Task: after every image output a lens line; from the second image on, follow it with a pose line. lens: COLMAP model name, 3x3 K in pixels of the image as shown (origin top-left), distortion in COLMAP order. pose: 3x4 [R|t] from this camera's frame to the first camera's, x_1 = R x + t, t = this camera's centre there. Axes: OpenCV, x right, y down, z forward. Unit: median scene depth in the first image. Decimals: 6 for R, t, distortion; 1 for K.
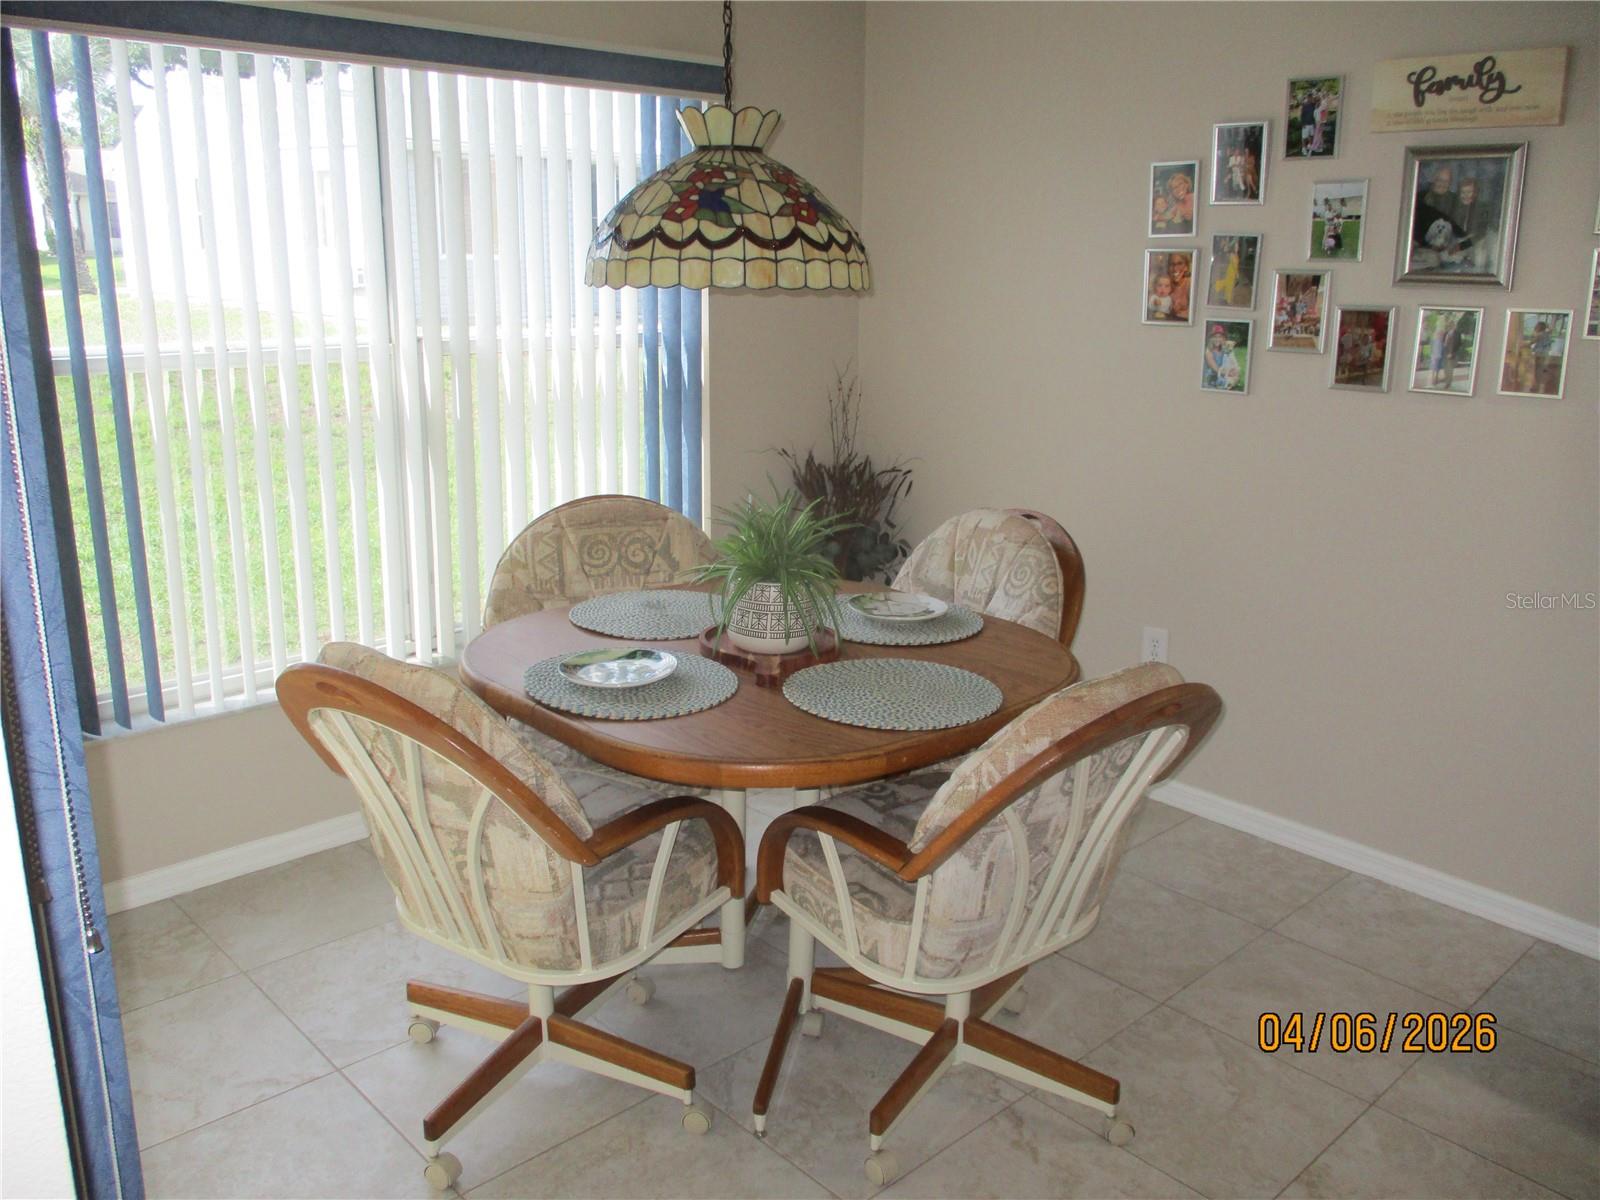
lens RADIAL K [[1327.7, 0, 824.2], [0, 1327.7, 602.9], [0, 0, 1]] dist [-0.047174, 0.001472]
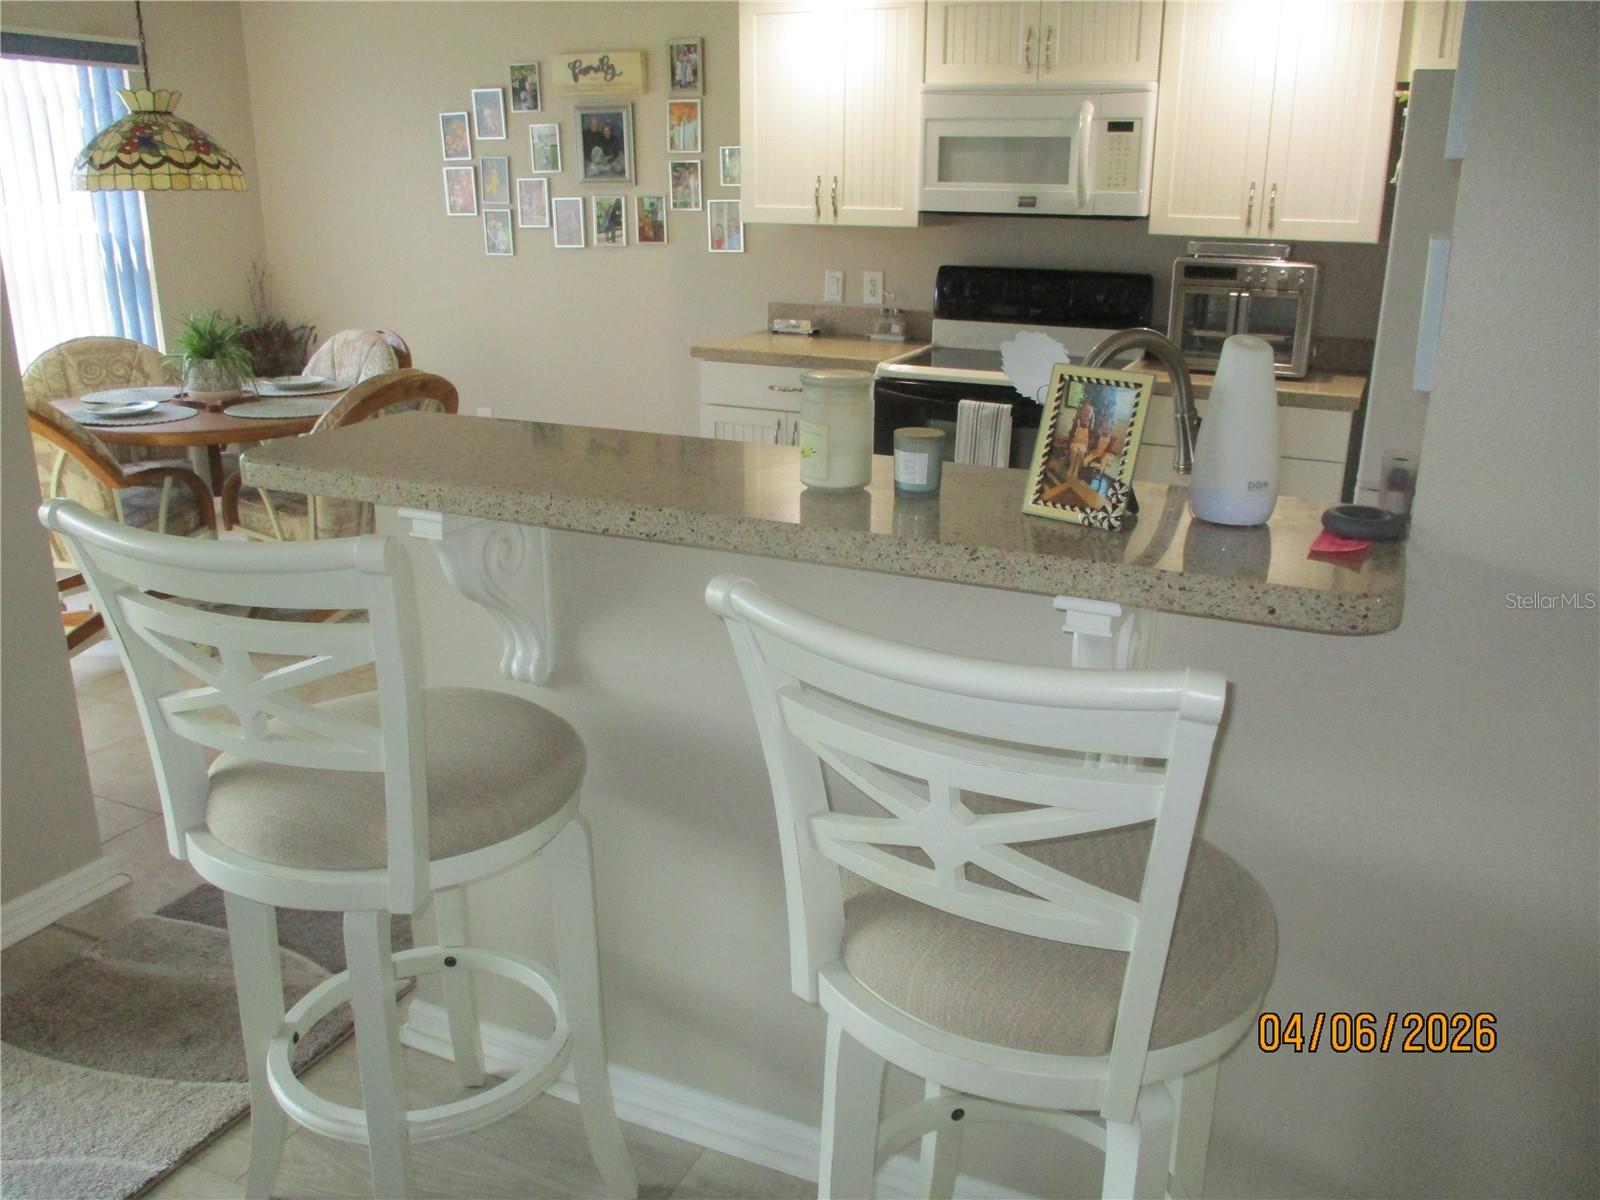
lens RADIAL K [[1309.3, 0, 846.1], [0, 1309.3, 590.8], [0, 0, 1]] dist [-0.049512, 0.017634]
pose [[0.918016, -0.126162, 0.375938, 0.044990], [0.108732, 0.991789, 0.067322, 0.235598], [-0.381344, -0.020926, 0.924196, -0.815474]]
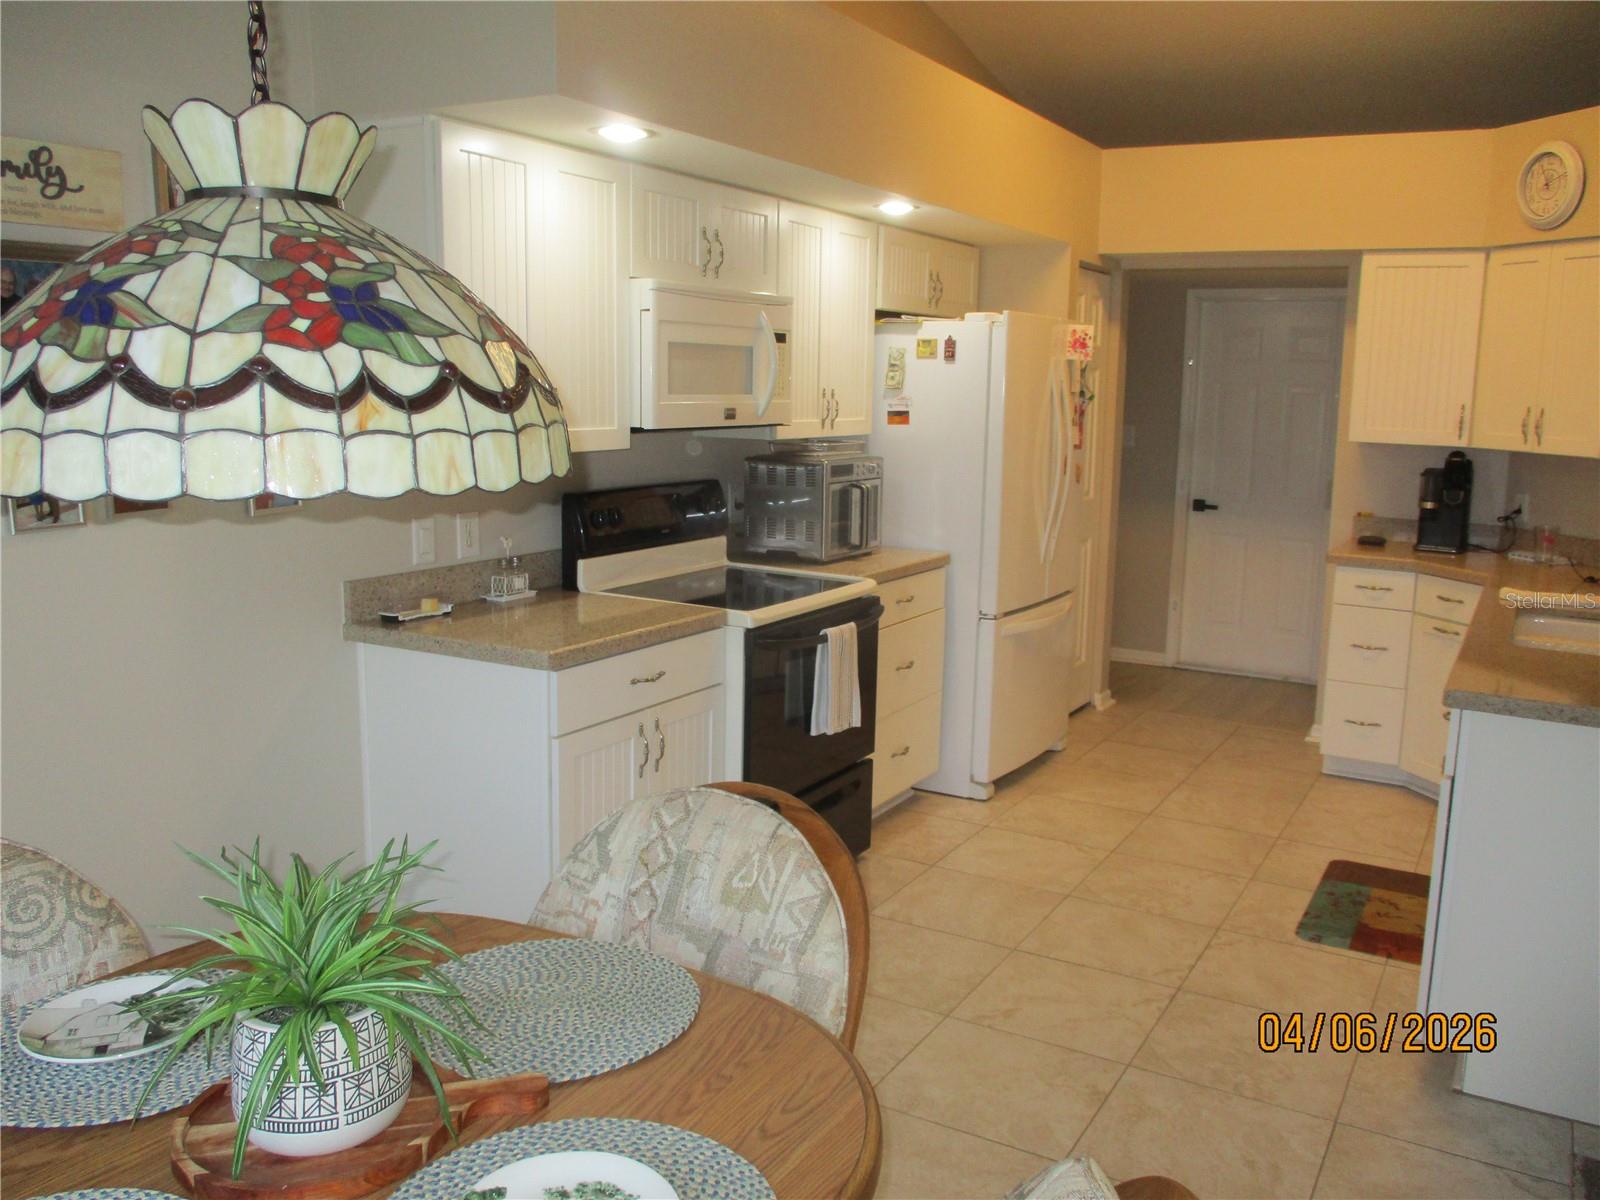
lens RADIAL K [[1309.3, 0, 846.1], [0, 1309.3, 590.8], [0, 0, 1]] dist [-0.049512, 0.017634]
pose [[-0.303006, -0.178124, 0.936194, -0.516300], [0.224313, 0.941445, 0.251723, -0.234101], [-0.926213, 0.286274, -0.245308, 0.796530]]
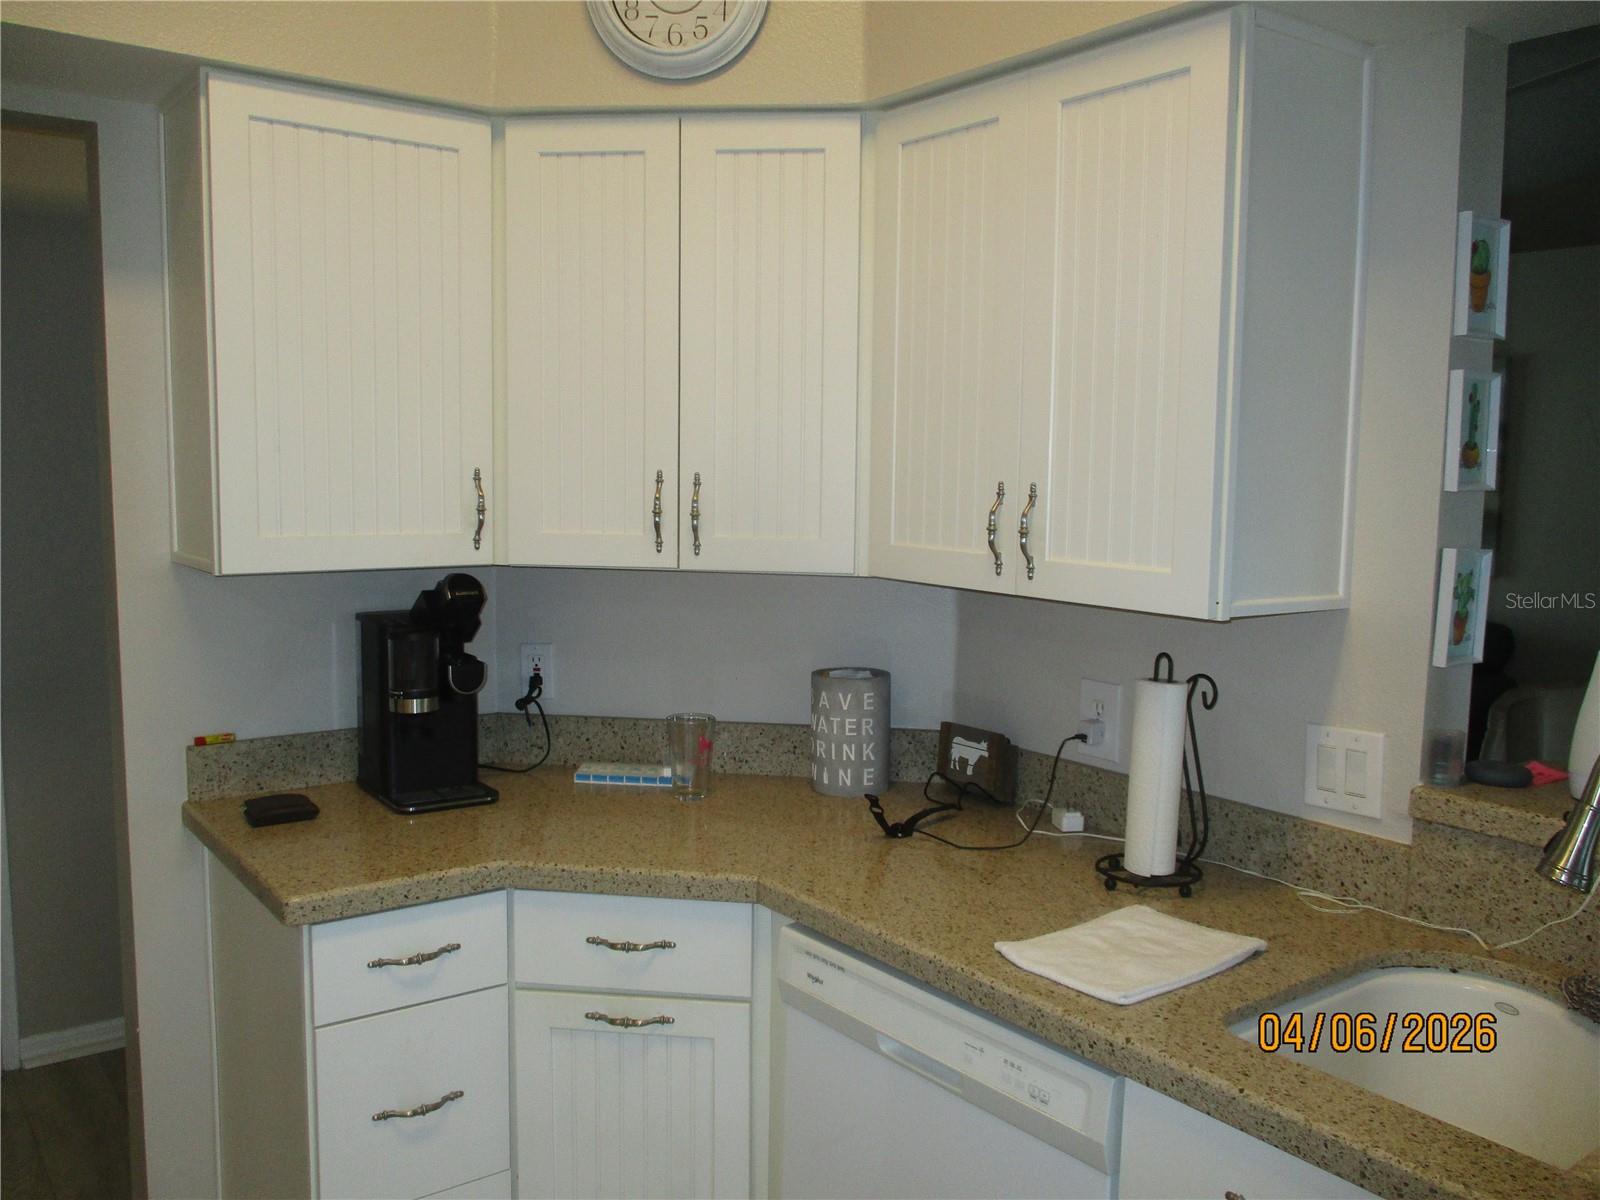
lens RADIAL K [[1327.7, 0, 824.2], [0, 1327.7, 602.9], [0, 0, 1]] dist [-0.047174, 0.001472]
pose [[-0.994404, -0.047820, 0.094202, 0.707172], [-0.009493, 0.928527, 0.371143, -0.050110], [-0.105217, 0.368172, -0.923785, 0.213967]]
